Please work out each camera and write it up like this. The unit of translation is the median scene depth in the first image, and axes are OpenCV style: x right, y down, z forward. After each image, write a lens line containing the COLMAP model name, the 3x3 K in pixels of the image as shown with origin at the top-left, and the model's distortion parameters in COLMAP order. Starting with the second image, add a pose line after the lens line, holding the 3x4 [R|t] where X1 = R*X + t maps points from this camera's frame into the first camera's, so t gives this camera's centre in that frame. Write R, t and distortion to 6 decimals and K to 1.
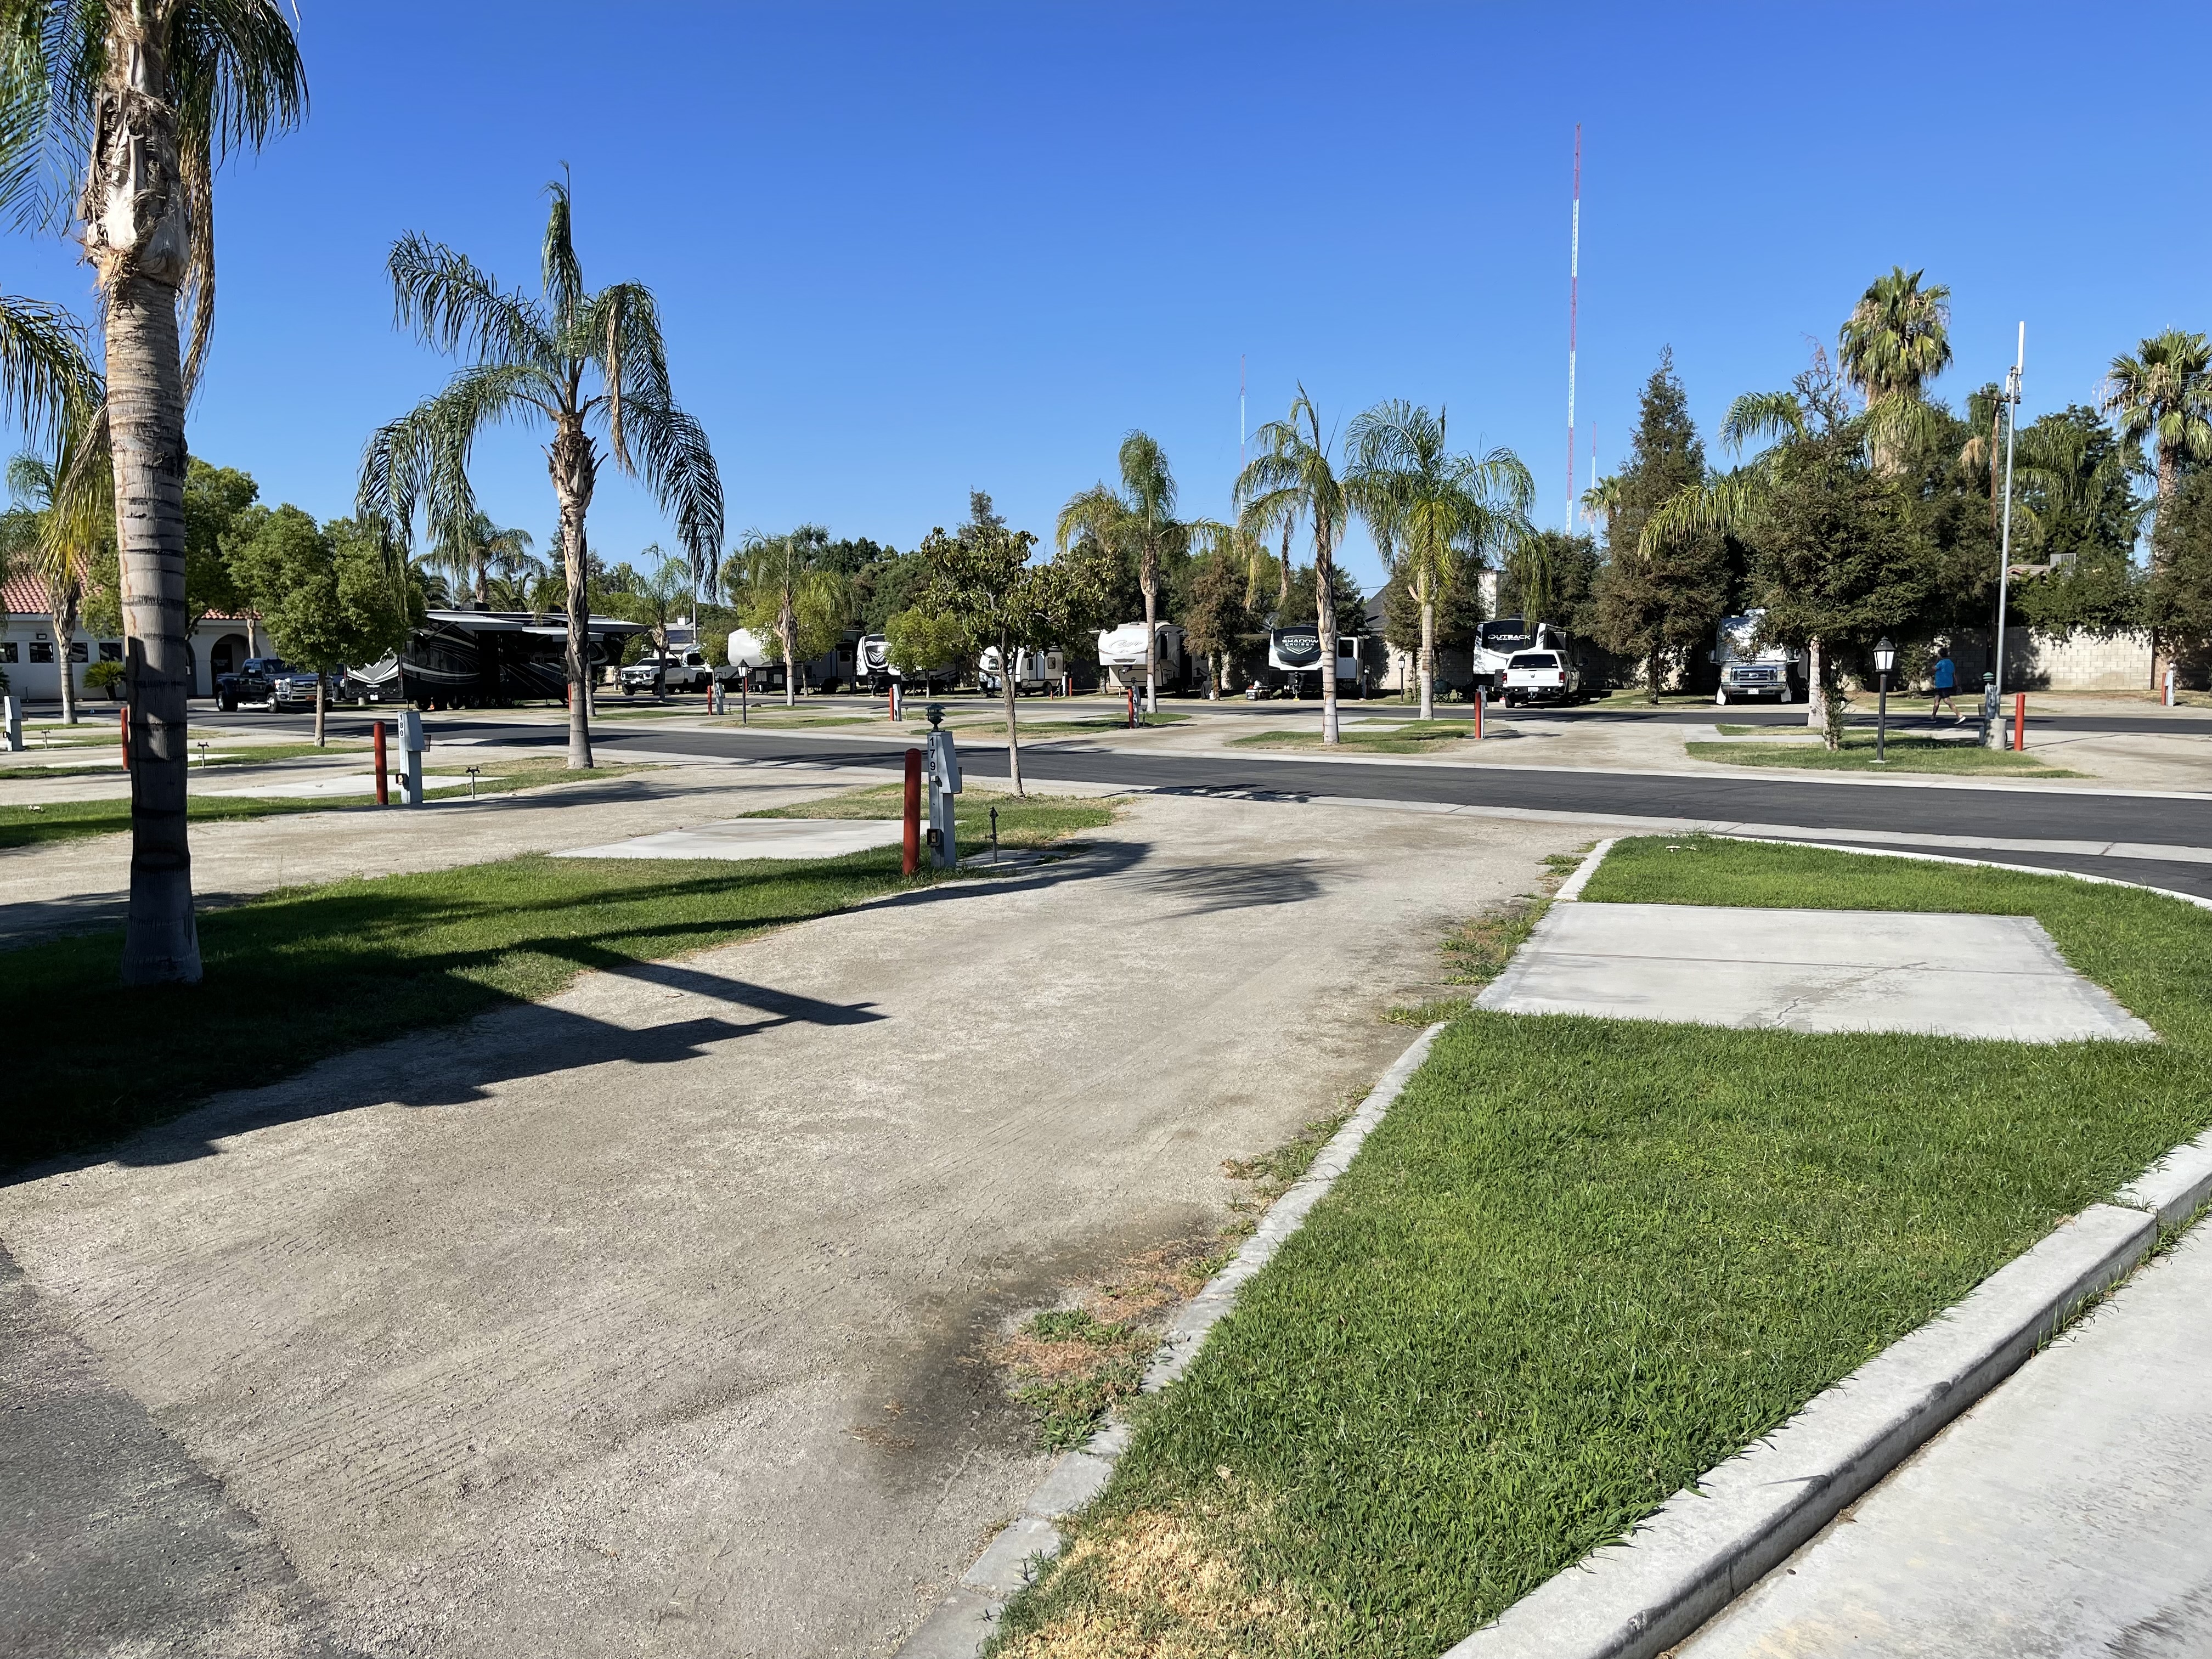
lens RADIAL K [[1682.3, 0, 1106.0], [0, 1682.3, 829.5], [0, 0, 1]] dist [0.104915, -0.135466]
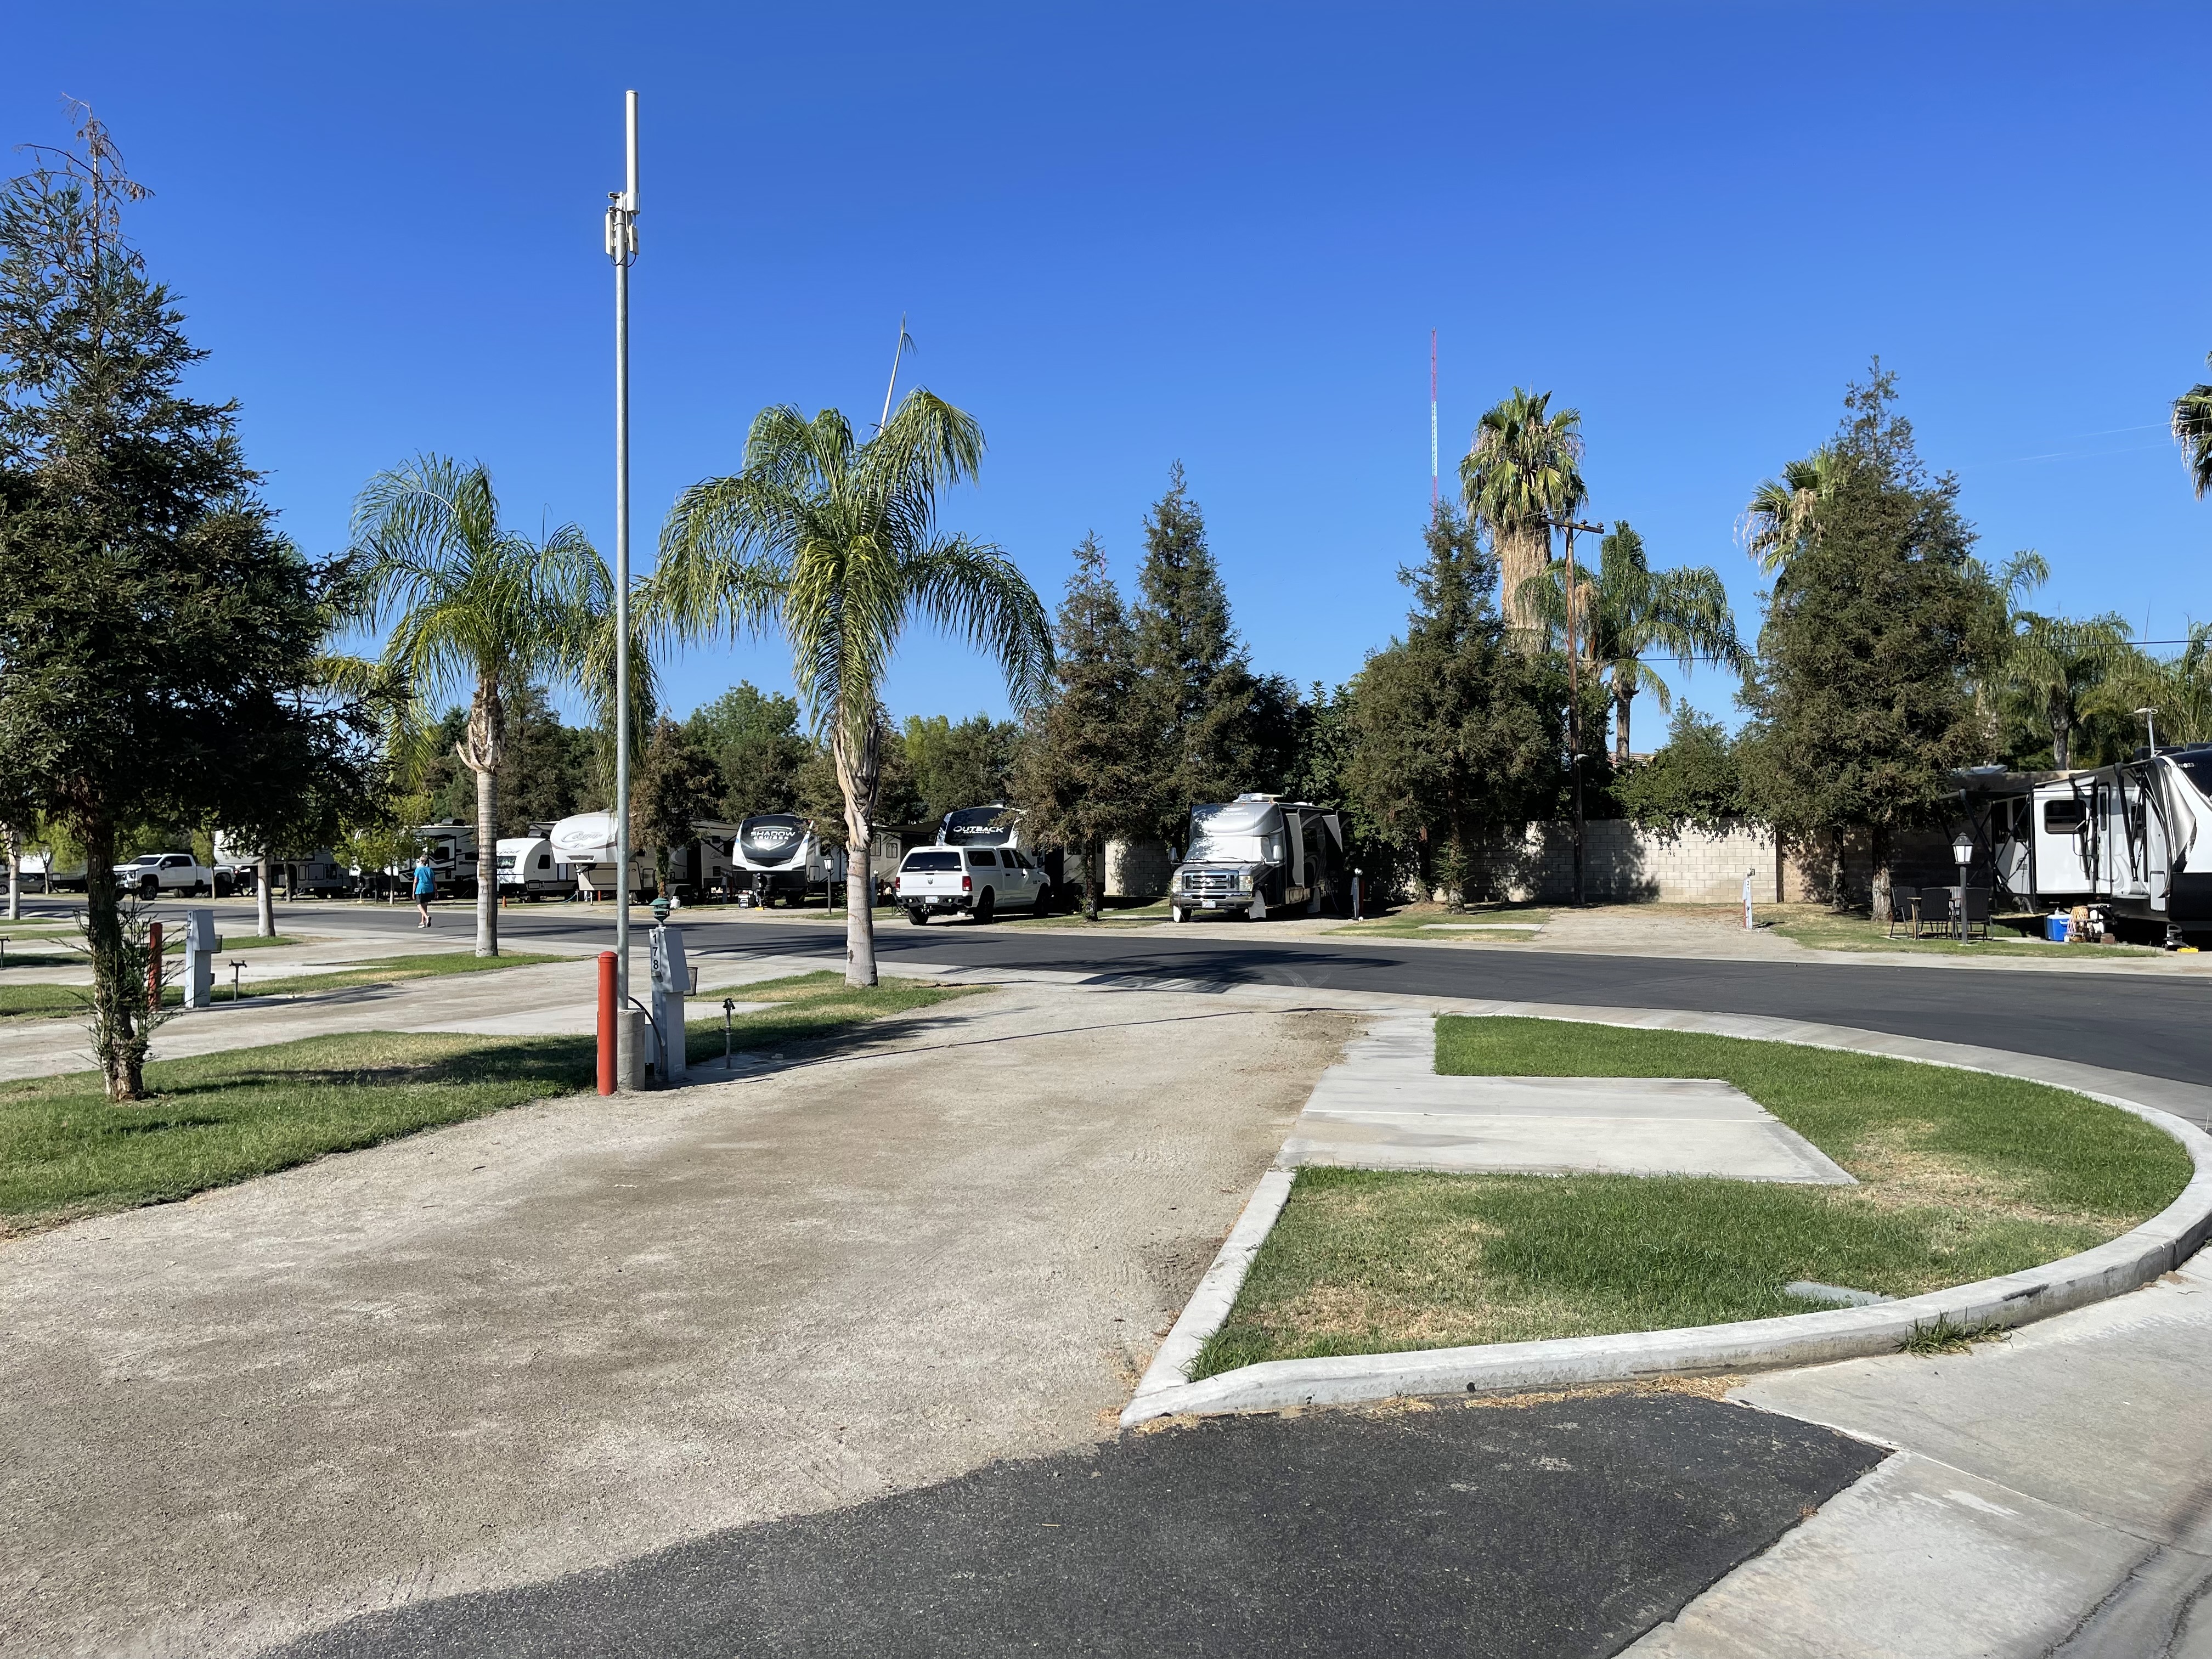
lens RADIAL K [[1682.3, 0, 1106.0], [0, 1682.3, 829.5], [0, 0, 1]] dist [0.104915, -0.135466]
pose [[0.999530, 0.001326, 0.030633, 0.287985], [0.002237, 0.993249, -0.115979, -0.027361], [-0.030580, 0.115993, 0.992779, 0.264522]]
